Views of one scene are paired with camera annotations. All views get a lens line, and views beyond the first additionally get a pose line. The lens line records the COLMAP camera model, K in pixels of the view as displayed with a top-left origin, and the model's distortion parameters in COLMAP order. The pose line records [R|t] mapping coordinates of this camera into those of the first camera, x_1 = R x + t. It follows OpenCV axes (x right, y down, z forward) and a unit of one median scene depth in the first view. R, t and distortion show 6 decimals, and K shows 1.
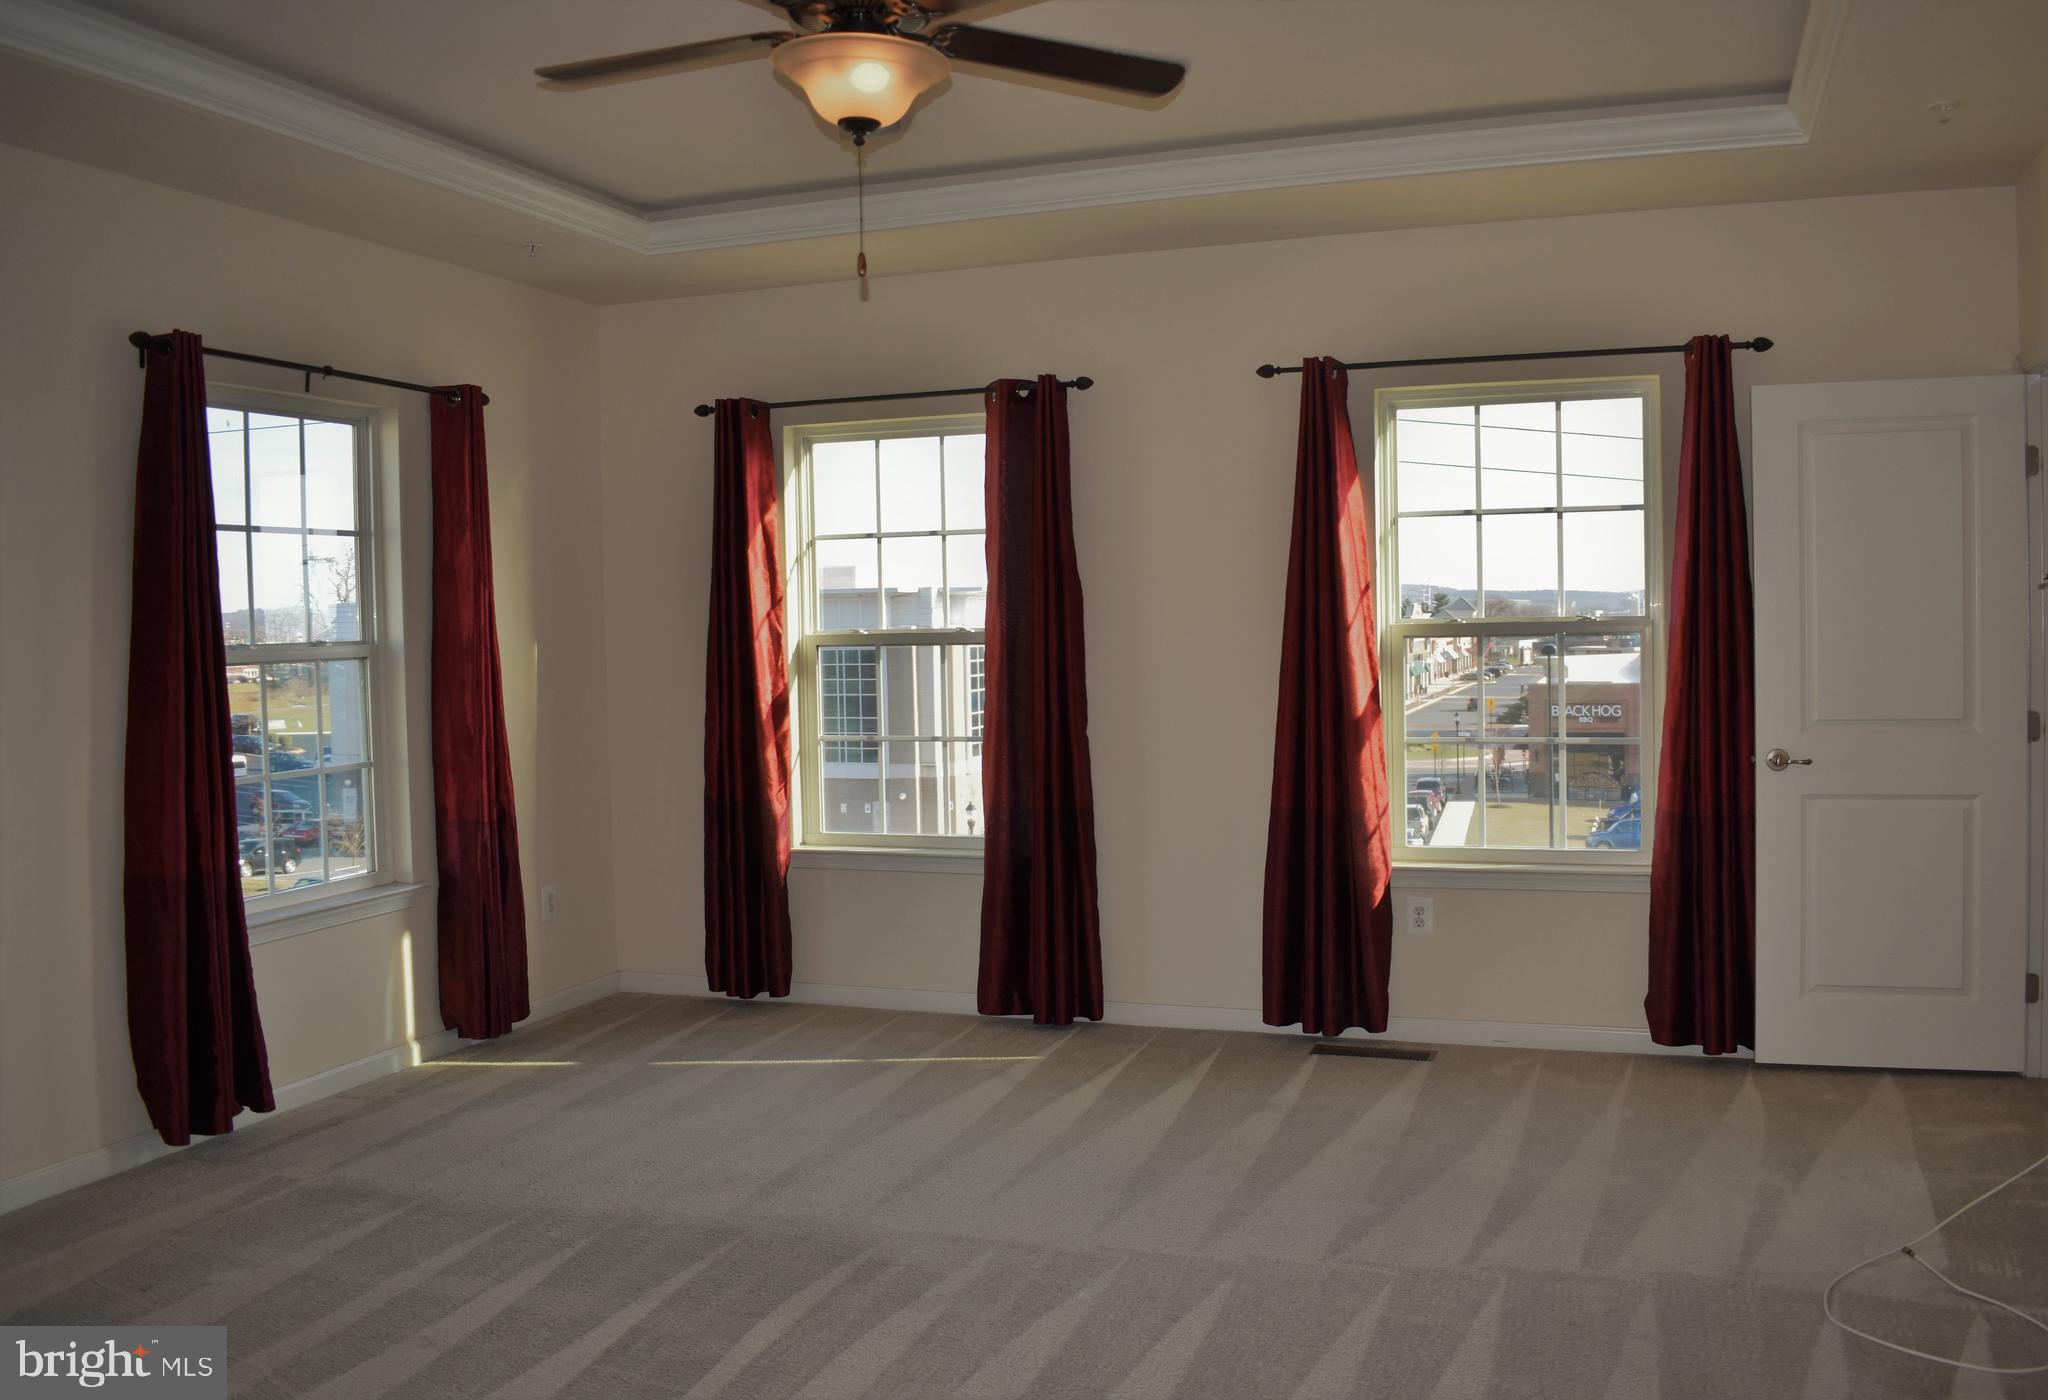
lens RADIAL K [[1678.5, 0, 1032.4], [0, 1678.5, 672.7], [0, 0, 1]] dist [-0.068330, -0.002770]
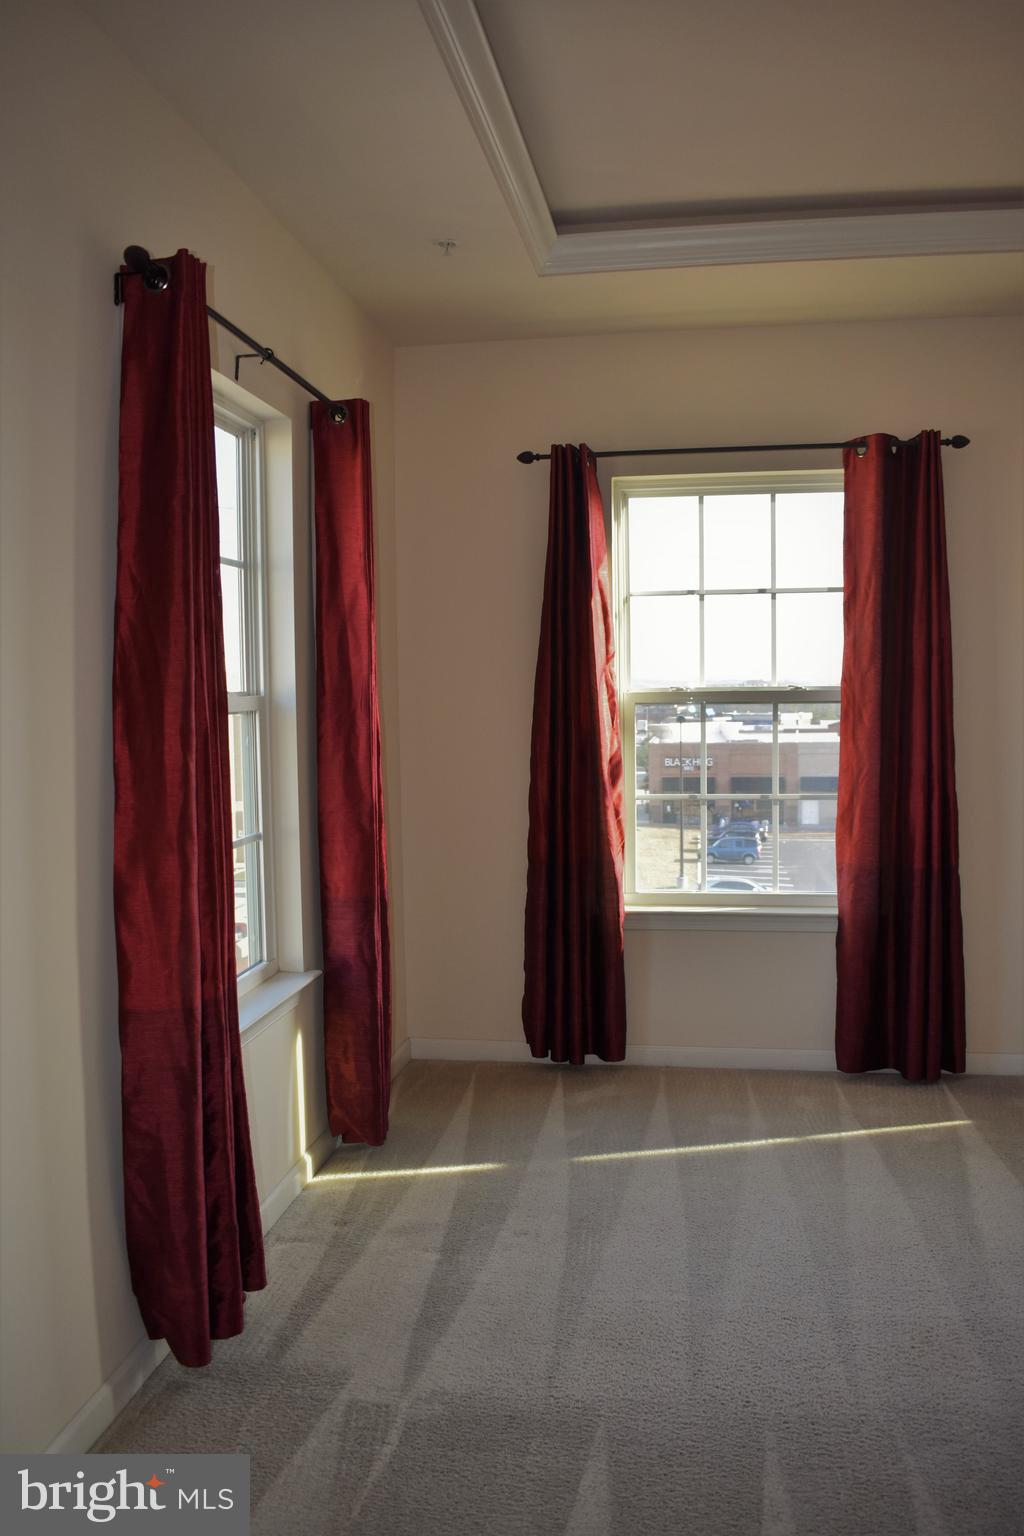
lens RADIAL K [[1223.0, 0, 512.1], [0, 1223.0, 792.3], [0, 0, 1]] dist [-0.067353, -0.005098]
pose [[0.982275, -0.015317, 0.186816, -0.377164], [0.002669, 0.997698, 0.067767, -0.015101], [-0.187424, -0.066067, 0.980055, 0.346111]]
